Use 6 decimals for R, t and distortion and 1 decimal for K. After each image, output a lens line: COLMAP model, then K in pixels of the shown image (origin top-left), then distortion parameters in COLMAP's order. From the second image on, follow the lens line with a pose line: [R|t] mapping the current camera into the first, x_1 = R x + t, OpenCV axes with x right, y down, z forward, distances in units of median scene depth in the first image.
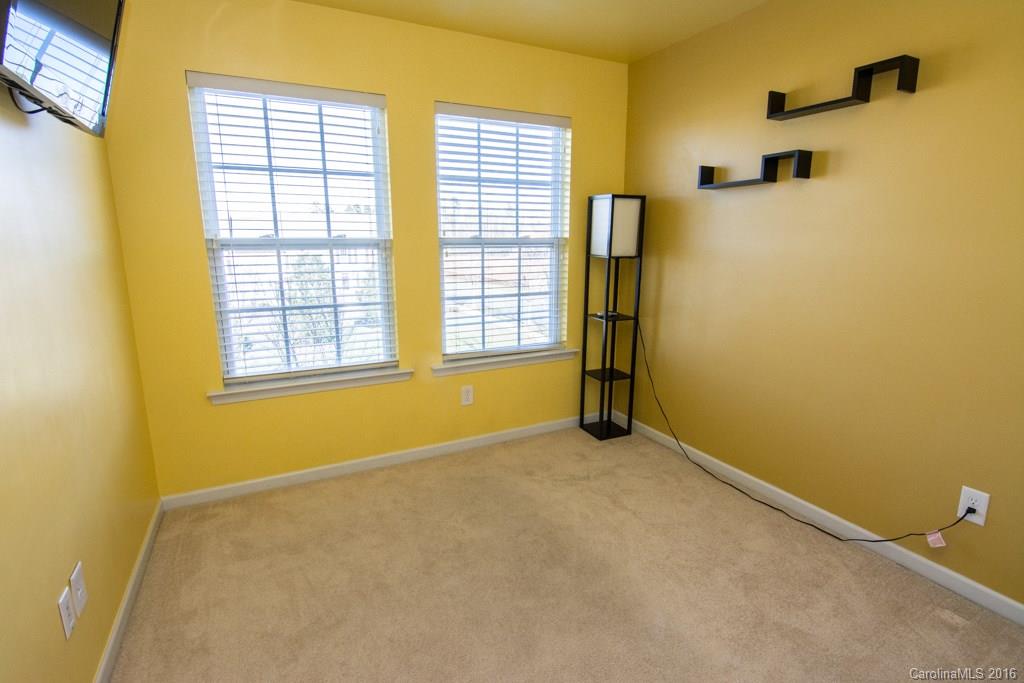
lens RADIAL K [[498.0, 0, 517.2], [0, 498.0, 343.8], [0, 0, 1]] dist [0.000525, -0.014110]
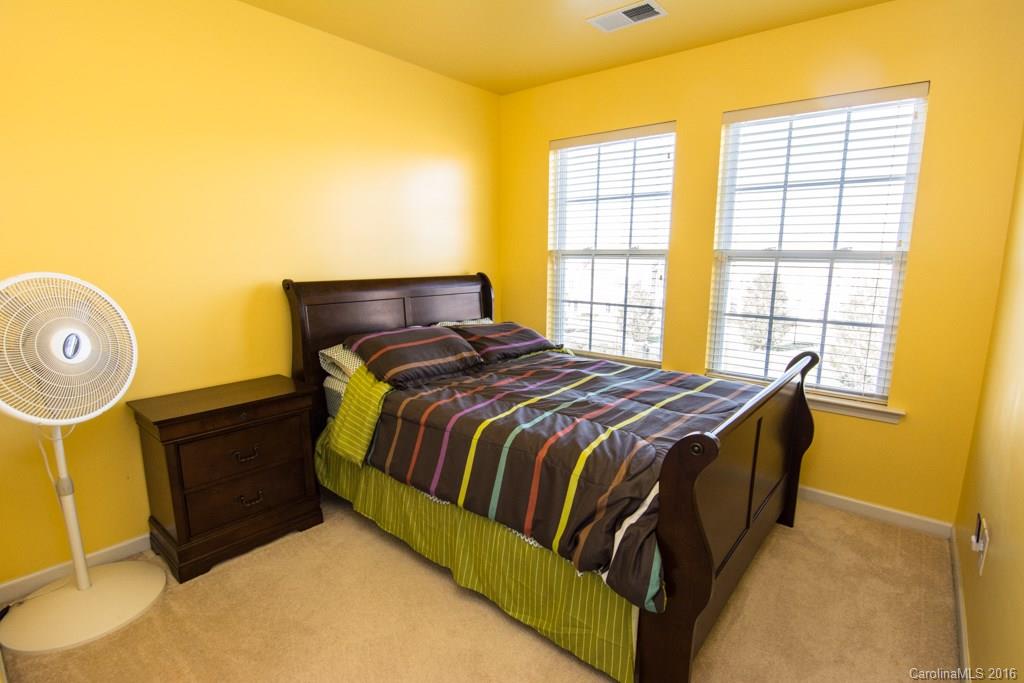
lens RADIAL K [[476.2, 0, 527.2], [0, 476.2, 325.2], [0, 0, 1]] dist [-0.000192, -0.011848]
pose [[0.427615, 0.144784, -0.892291, 0.540163], [-0.191021, 0.979272, 0.067354, -0.059775], [0.883548, 0.141644, 0.446409, 0.275596]]
